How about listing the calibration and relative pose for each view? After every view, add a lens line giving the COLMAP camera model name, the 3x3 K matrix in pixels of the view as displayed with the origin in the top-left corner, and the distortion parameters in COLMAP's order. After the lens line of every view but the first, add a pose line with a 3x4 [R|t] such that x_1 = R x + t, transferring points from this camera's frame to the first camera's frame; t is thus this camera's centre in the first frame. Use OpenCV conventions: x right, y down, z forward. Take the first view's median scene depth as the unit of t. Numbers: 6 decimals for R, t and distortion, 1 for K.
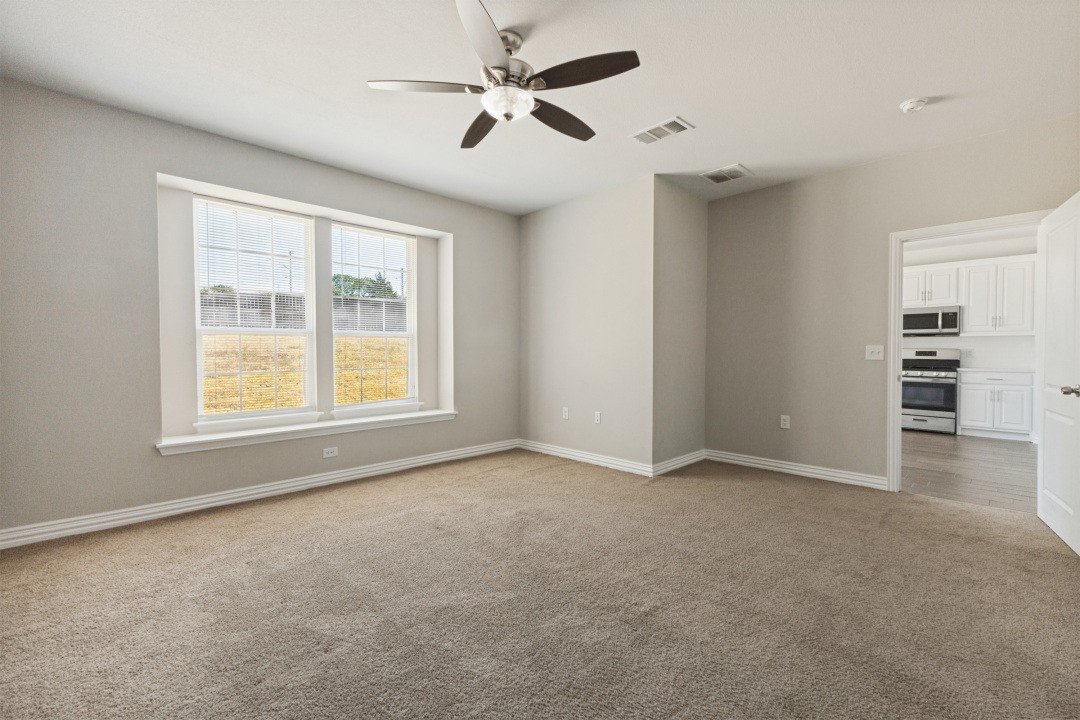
lens RADIAL K [[468.1, 0, 539.7], [0, 468.1, 357.3], [0, 0, 1]] dist [0.012143, -0.000865]
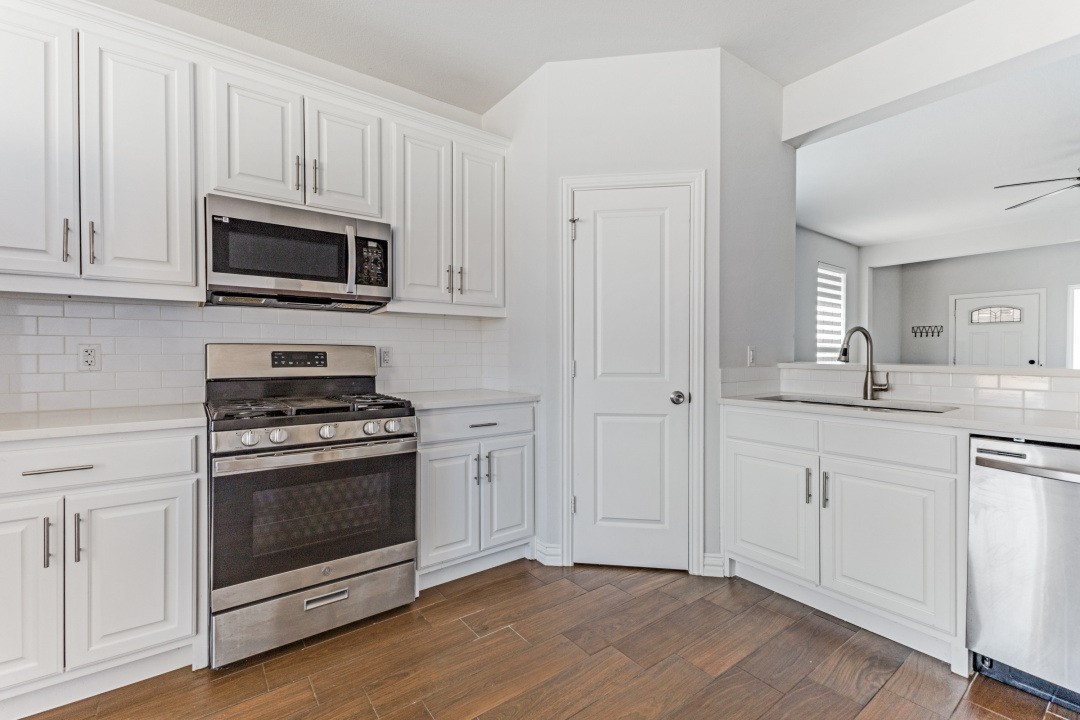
lens RADIAL K [[468.1, 0, 539.7], [0, 468.1, 357.3], [0, 0, 1]] dist [0.012143, -0.000865]
pose [[0.133385, -0.008907, 0.991024, 0.550772], [0.015756, 0.999852, 0.006865, -0.009636], [-0.990939, 0.014699, 0.133505, 0.840158]]
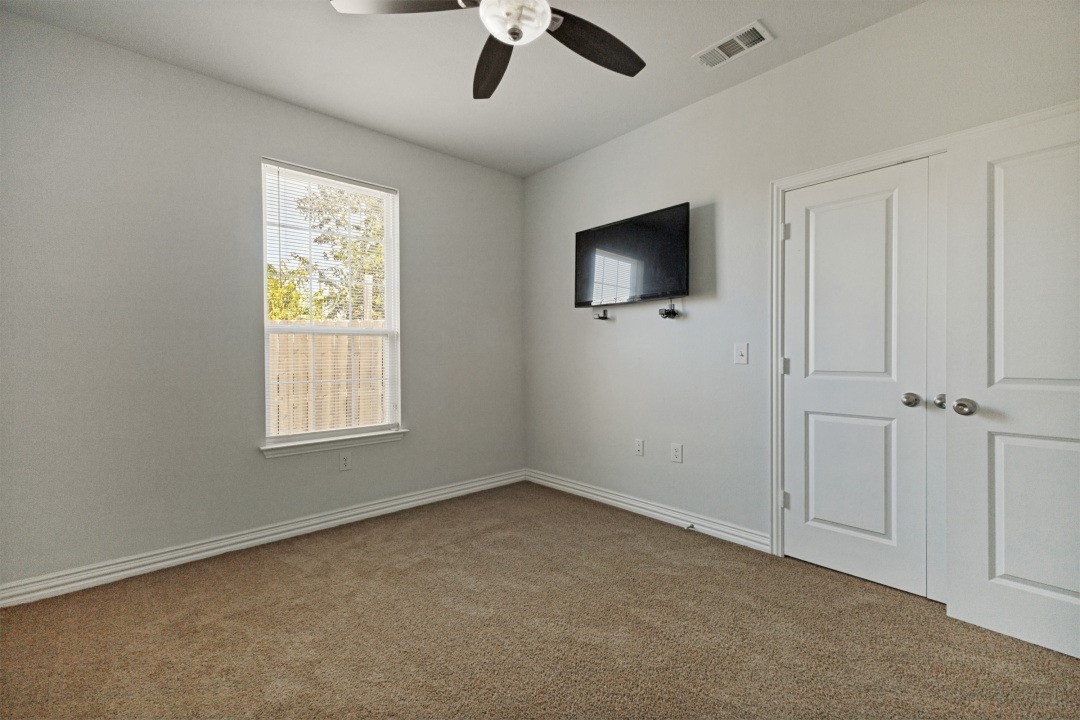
lens RADIAL K [[468.1, 0, 539.7], [0, 468.1, 357.3], [0, 0, 1]] dist [0.012143, -0.000865]
pose [[0.727314, -0.010636, 0.686222, 0.518903], [0.014894, 0.999889, -0.000288, -0.007307], [-0.686143, 0.010430, 0.727392, 0.720243]]
